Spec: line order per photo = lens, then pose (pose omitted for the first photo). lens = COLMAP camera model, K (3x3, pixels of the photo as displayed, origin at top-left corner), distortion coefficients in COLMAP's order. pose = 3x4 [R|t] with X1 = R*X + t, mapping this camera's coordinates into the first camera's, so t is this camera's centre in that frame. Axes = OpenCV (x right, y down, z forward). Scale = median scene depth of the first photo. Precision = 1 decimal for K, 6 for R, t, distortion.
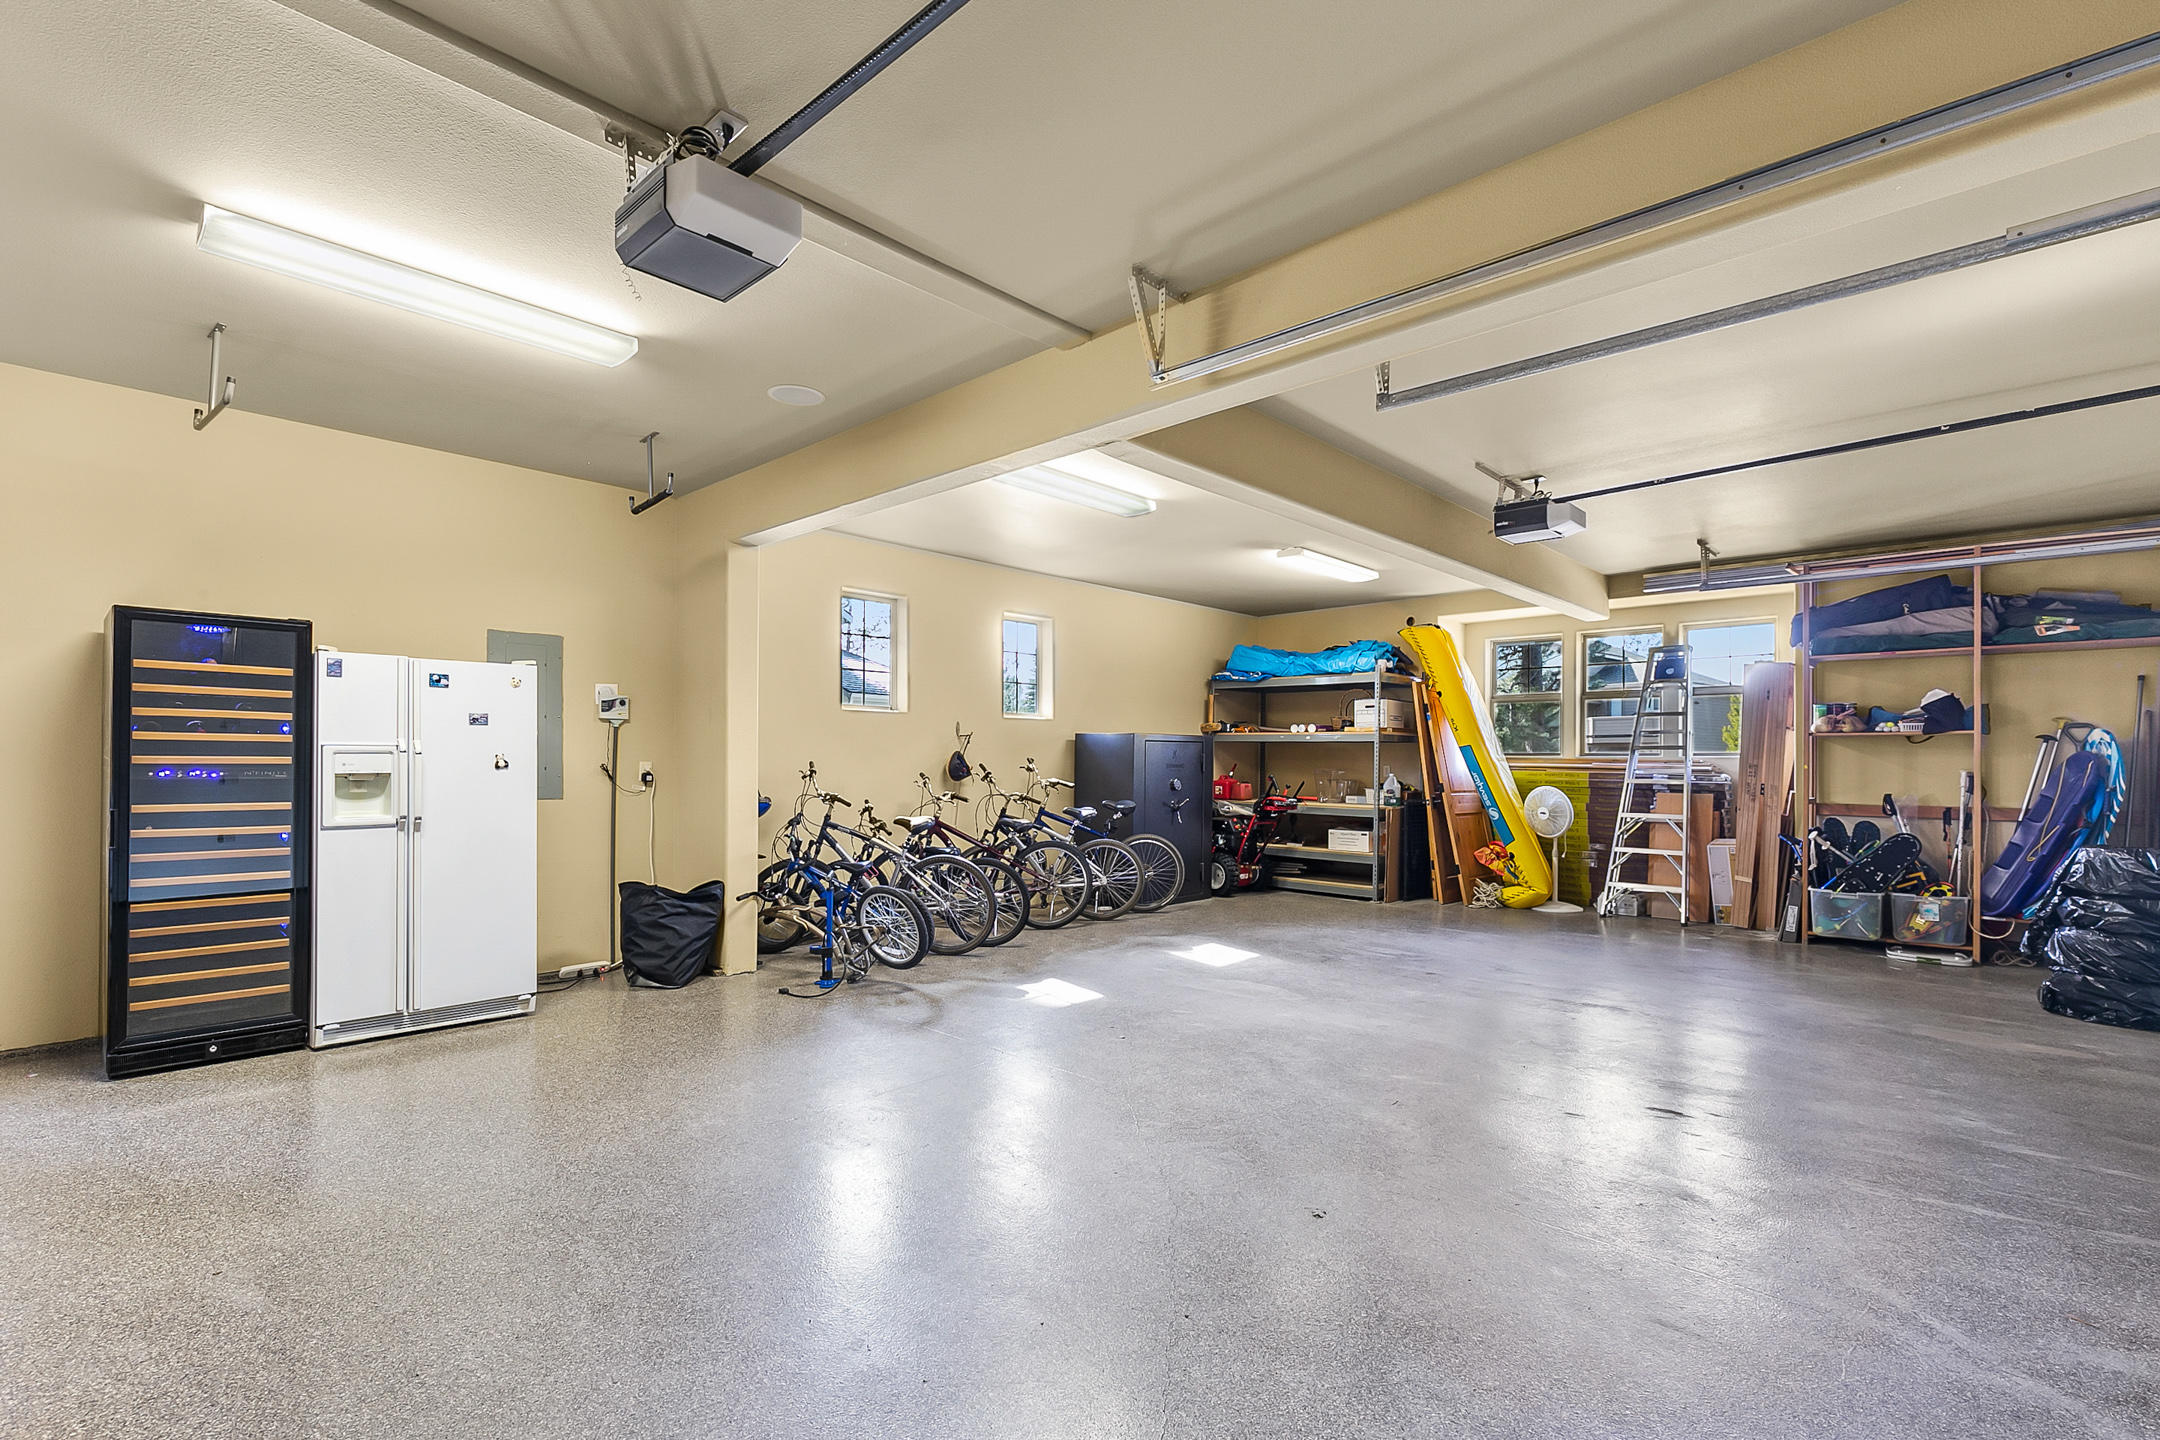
lens RADIAL K [[974.5, 0, 1075.7], [0, 974.5, 752.7], [0, 0, 1]] dist [0.002585, 0.000250]
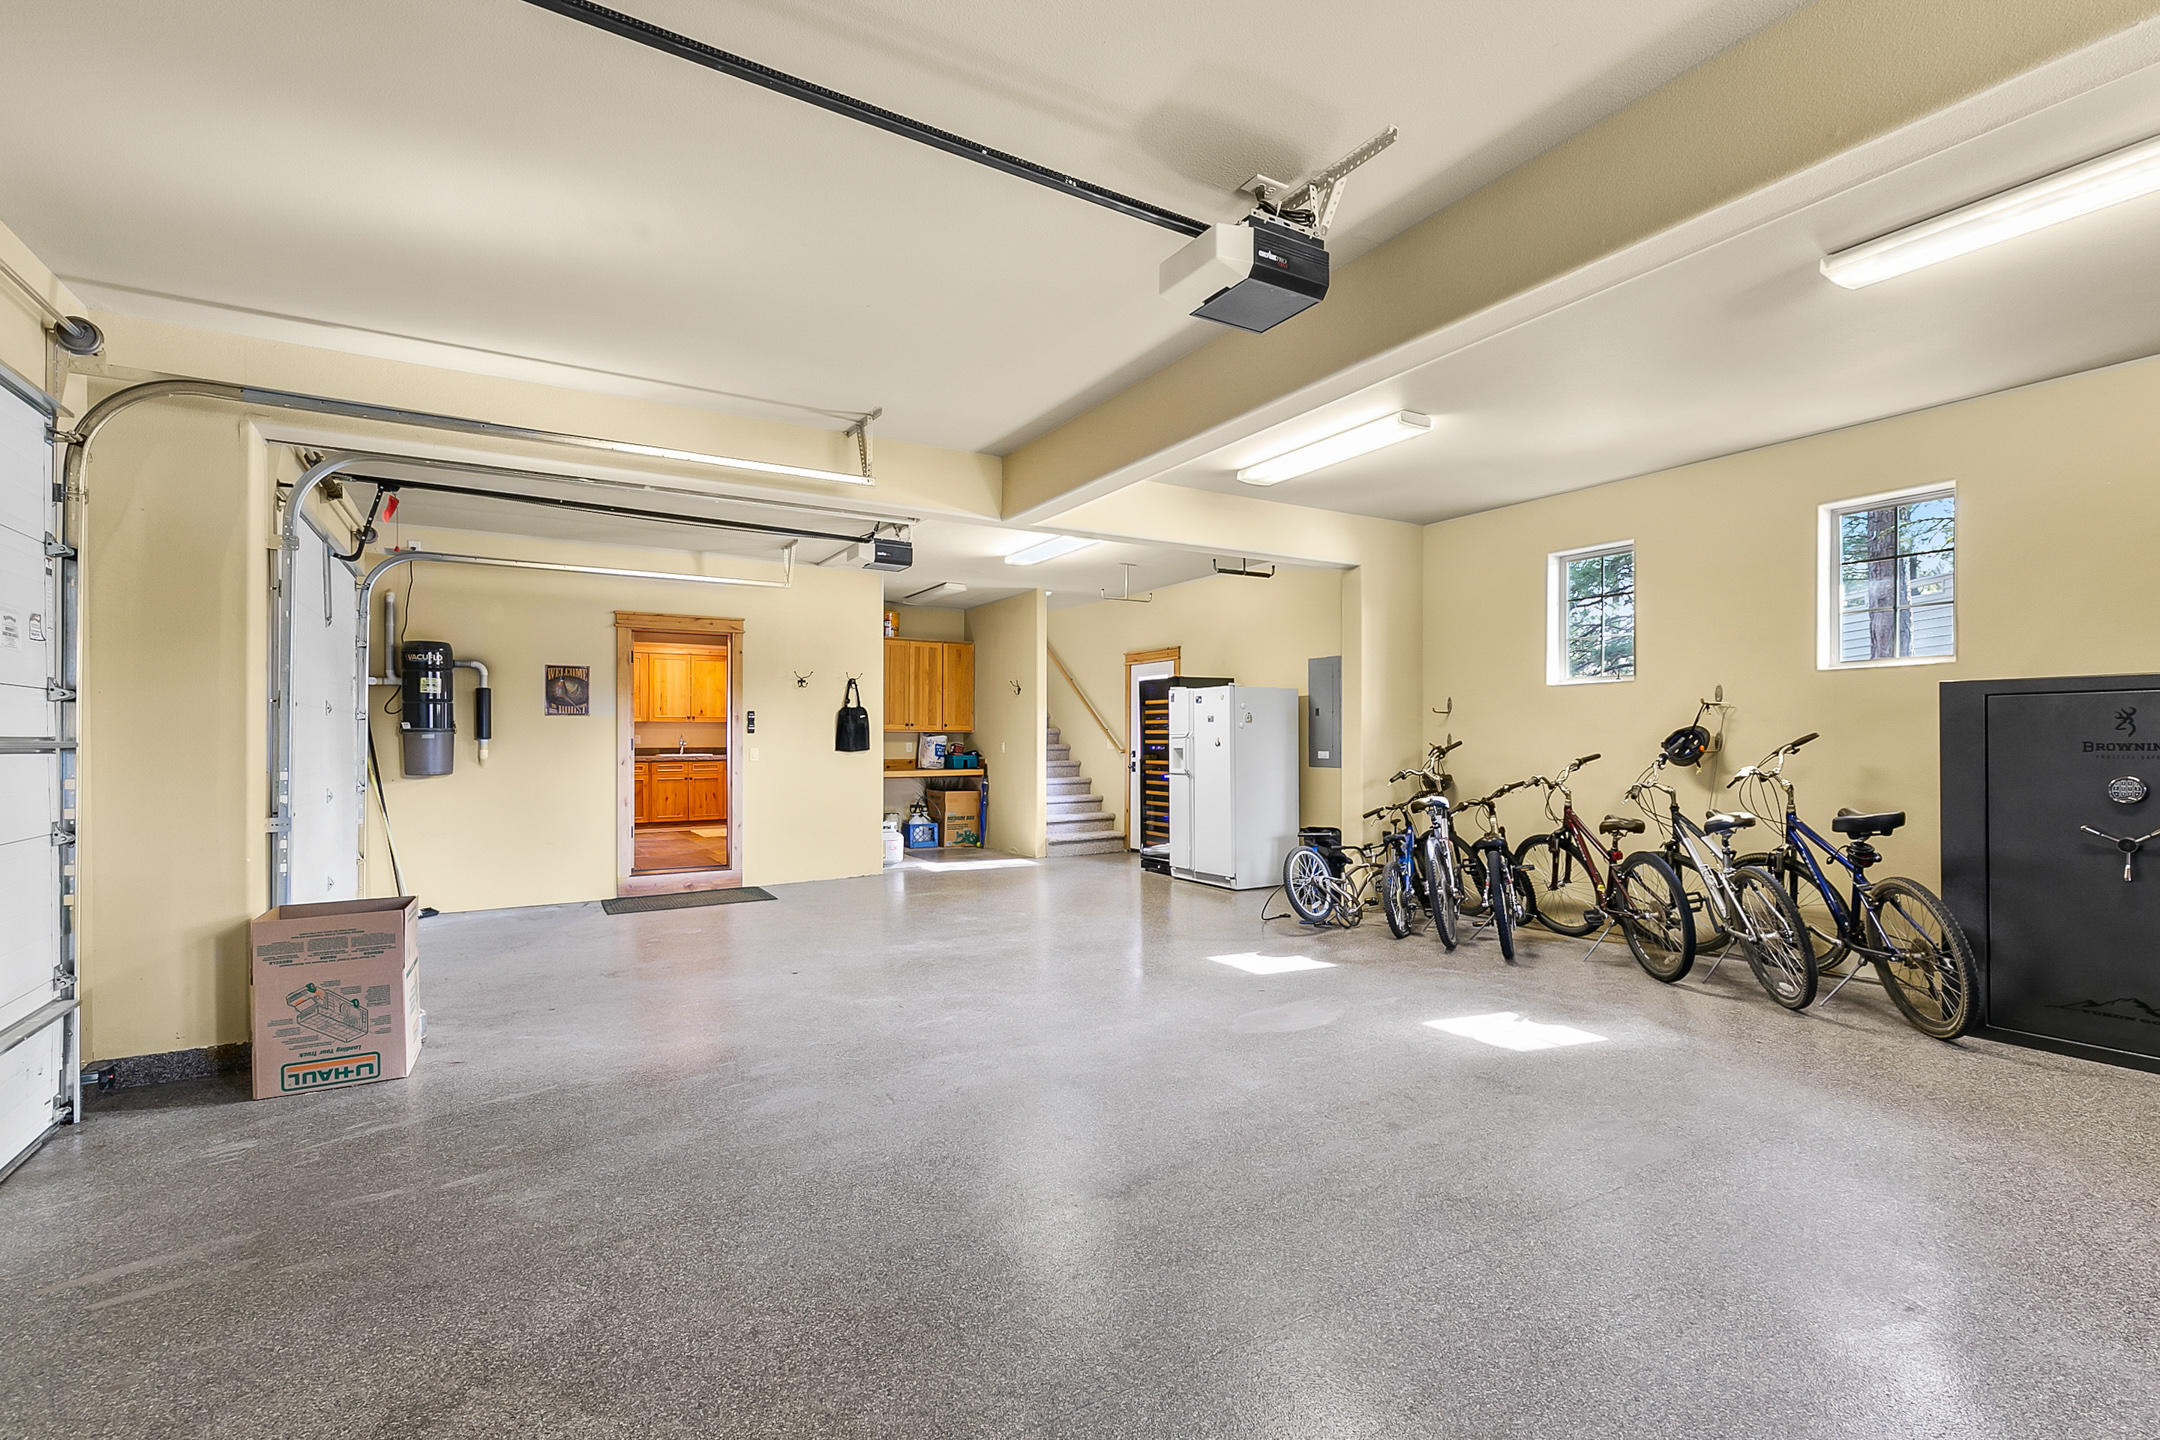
lens RADIAL K [[956.5, 0, 1080.0], [0, 956.5, 720.0], [0, 0, 1]] dist [0.000447, -0.000202]
pose [[-0.259730, -0.025389, -0.965347, 1.273188], [0.013753, 0.999456, -0.029986, 0.021392], [0.965583, -0.021065, -0.259240, 1.338829]]
